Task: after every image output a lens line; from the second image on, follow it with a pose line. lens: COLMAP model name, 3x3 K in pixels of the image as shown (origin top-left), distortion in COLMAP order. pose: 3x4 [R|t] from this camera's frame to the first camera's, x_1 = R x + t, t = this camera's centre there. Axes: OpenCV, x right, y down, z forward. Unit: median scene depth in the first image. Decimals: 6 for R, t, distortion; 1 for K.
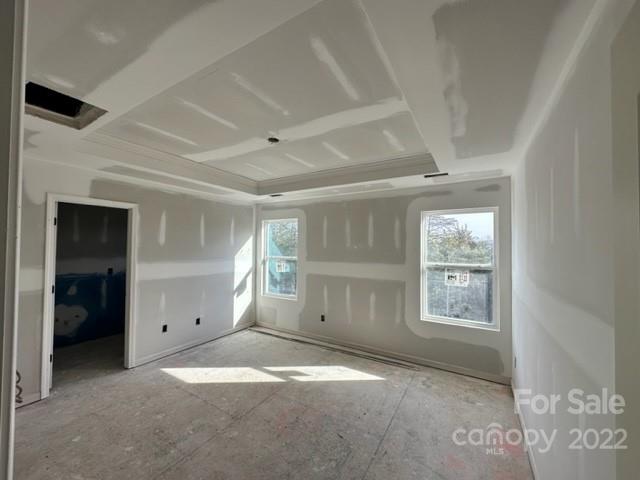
lens RADIAL K [[254.2, 0, 317.7], [0, 254.2, 239.8], [0, 0, 1]] dist [-0.004210, 0.000666]
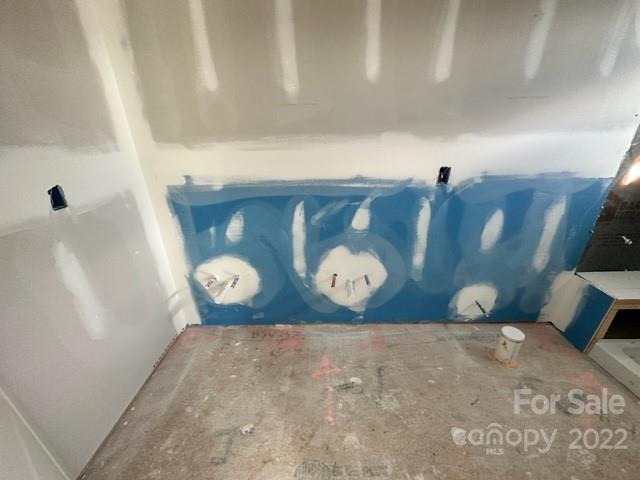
lens RADIAL K [[254.2, 0, 324.6], [0, 254.2, 241.7], [0, 0, 1]] dist [-0.004210, 0.000666]
pose [[0.511203, 0.321085, -0.797230, -0.628390], [0.041398, 0.917319, 0.395996, 0.064418], [0.858462, -0.235438, 0.455644, 0.718805]]
